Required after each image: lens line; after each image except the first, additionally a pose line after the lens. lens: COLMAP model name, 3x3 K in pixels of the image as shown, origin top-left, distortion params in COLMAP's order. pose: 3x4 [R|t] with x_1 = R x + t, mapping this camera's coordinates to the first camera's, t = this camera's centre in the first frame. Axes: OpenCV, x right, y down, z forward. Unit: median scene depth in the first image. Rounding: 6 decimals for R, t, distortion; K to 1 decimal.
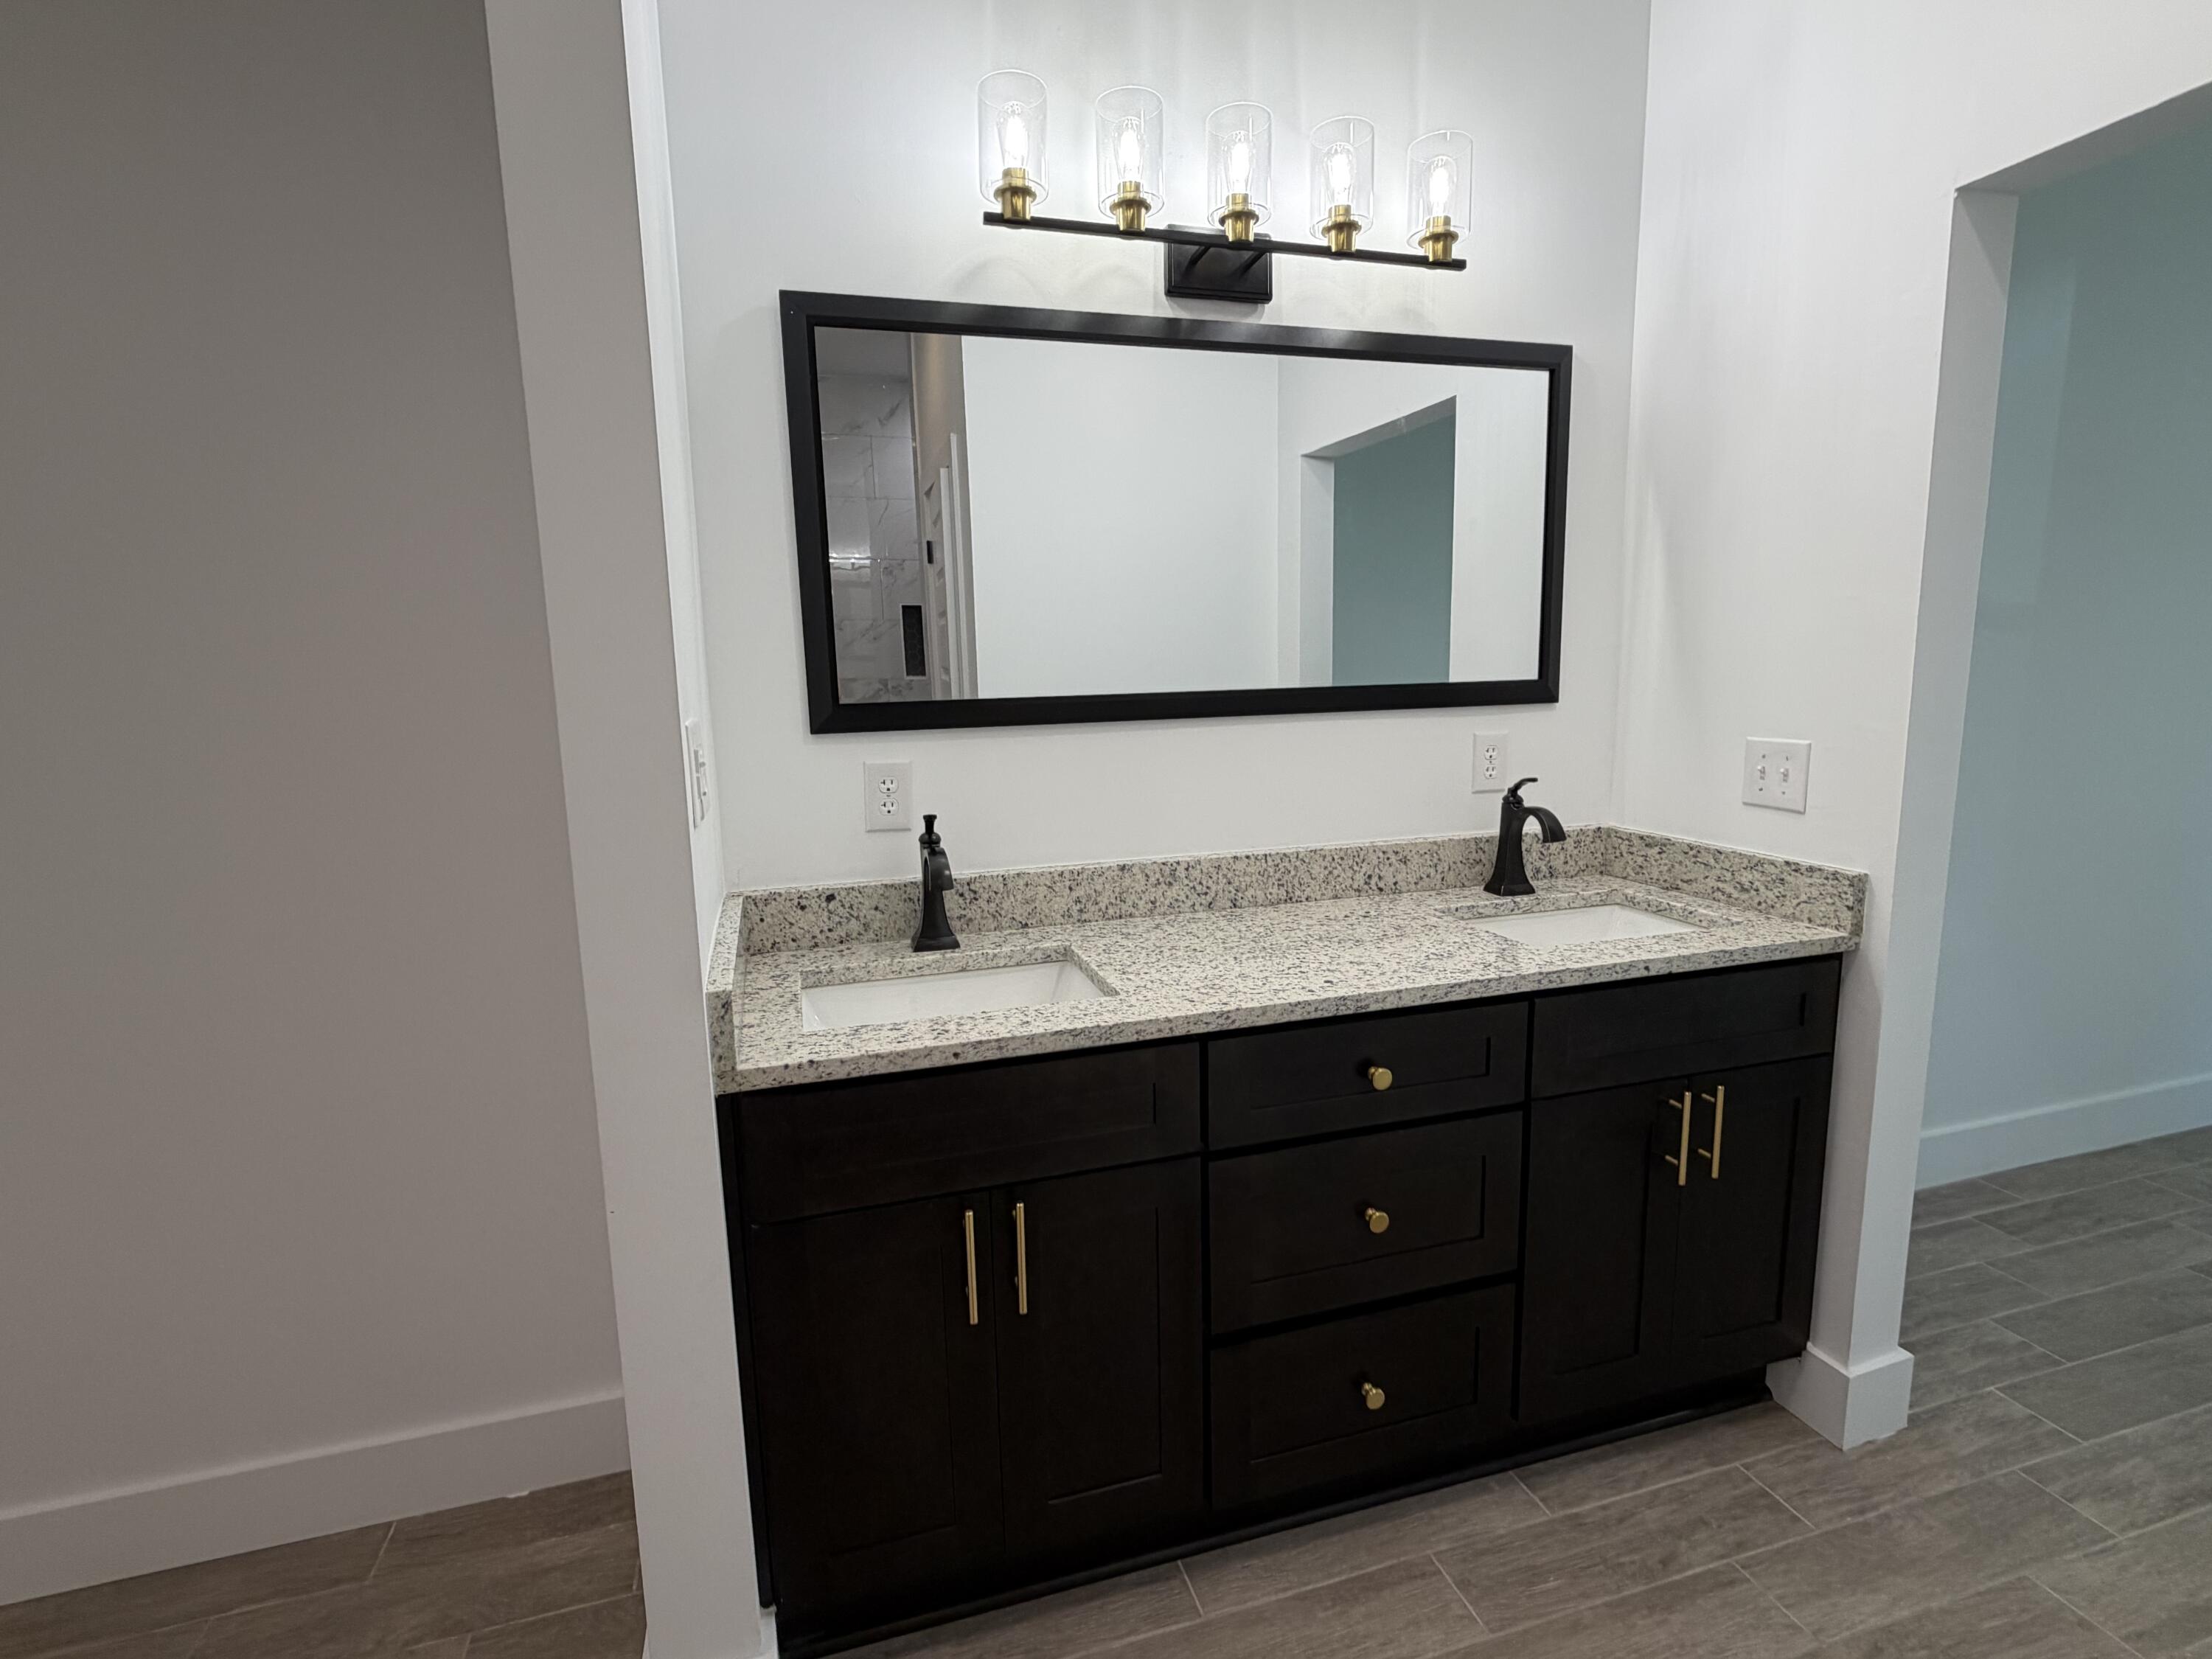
lens RADIAL K [[1059.4, 0, 1125.3], [0, 1059.4, 814.5], [0, 0, 1]] dist [0.002833, 0.001002]
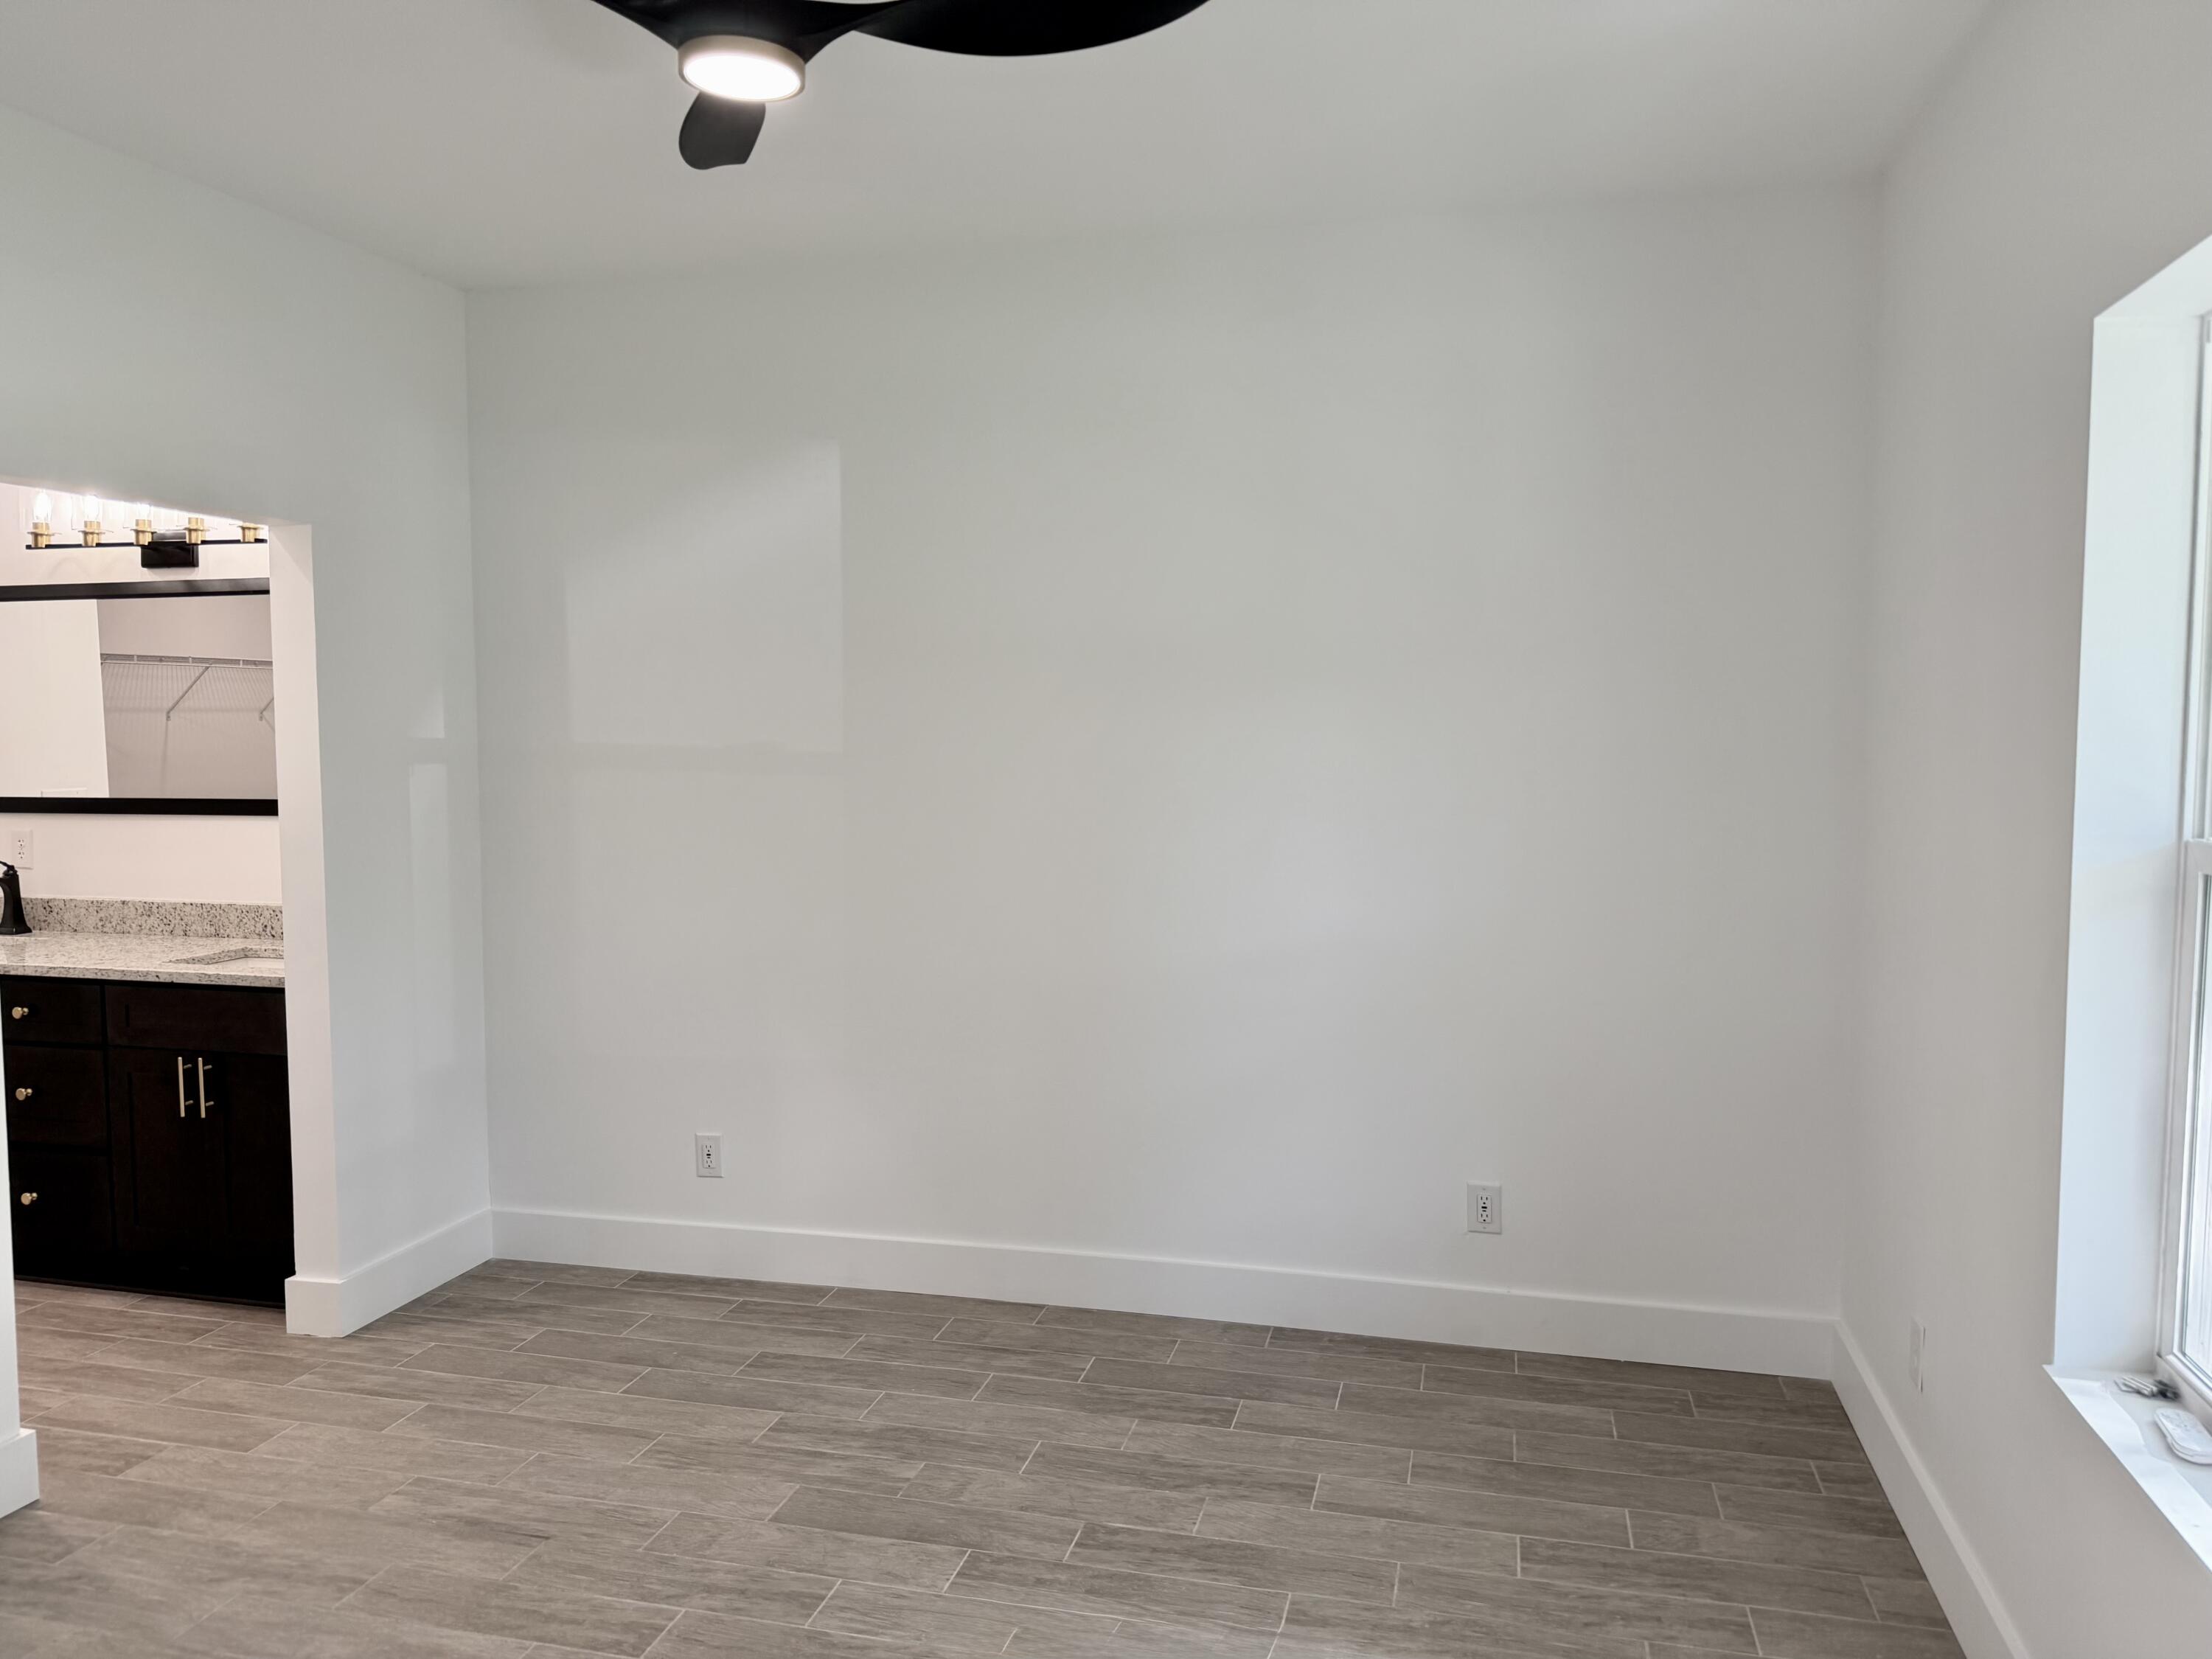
lens RADIAL K [[1524.5, 0, 1108.1], [0, 1524.5, 812.4], [0, 0, 1]] dist [-0.009552, -0.000583]
pose [[0.862308, 0.048707, -0.504036, 2.539709], [-0.086312, 0.994935, -0.051517, -0.101481], [0.498974, 0.087928, 0.862145, -0.290180]]
